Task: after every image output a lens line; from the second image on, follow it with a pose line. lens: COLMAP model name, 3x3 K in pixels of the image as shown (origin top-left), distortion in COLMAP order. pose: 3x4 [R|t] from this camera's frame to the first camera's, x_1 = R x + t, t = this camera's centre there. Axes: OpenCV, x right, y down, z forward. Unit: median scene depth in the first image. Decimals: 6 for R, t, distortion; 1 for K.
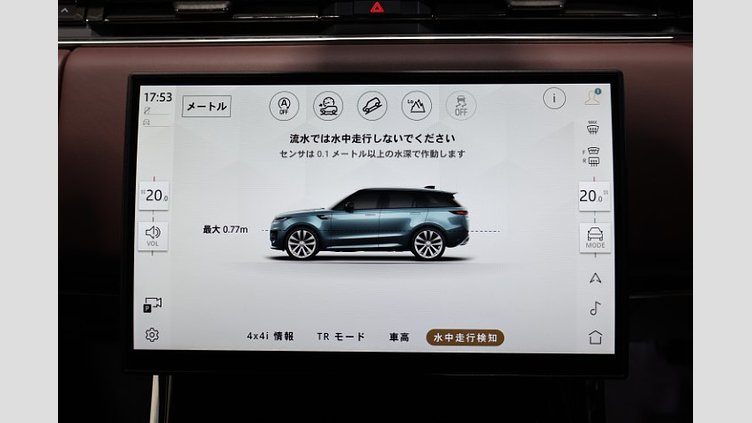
lens RADIAL K [[849.9, 0, 379.8], [0, 849.9, 232.4], [0, 0, 1]] dist [-0.006415, 0.000000]
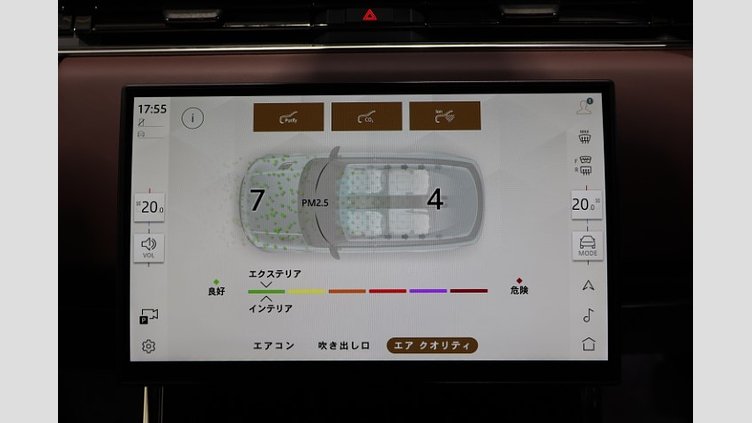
lens RADIAL K [[997.3, 0, 388.3], [0, 997.3, 242.9], [0, 0, 1]] dist [-0.022562, 0.000000]
pose [[0.999716, -0.008387, 0.022298, -0.010751], [0.008421, 0.999963, -0.001458, 0.002669], [-0.022285, 0.001646, 0.999750, -0.179454]]
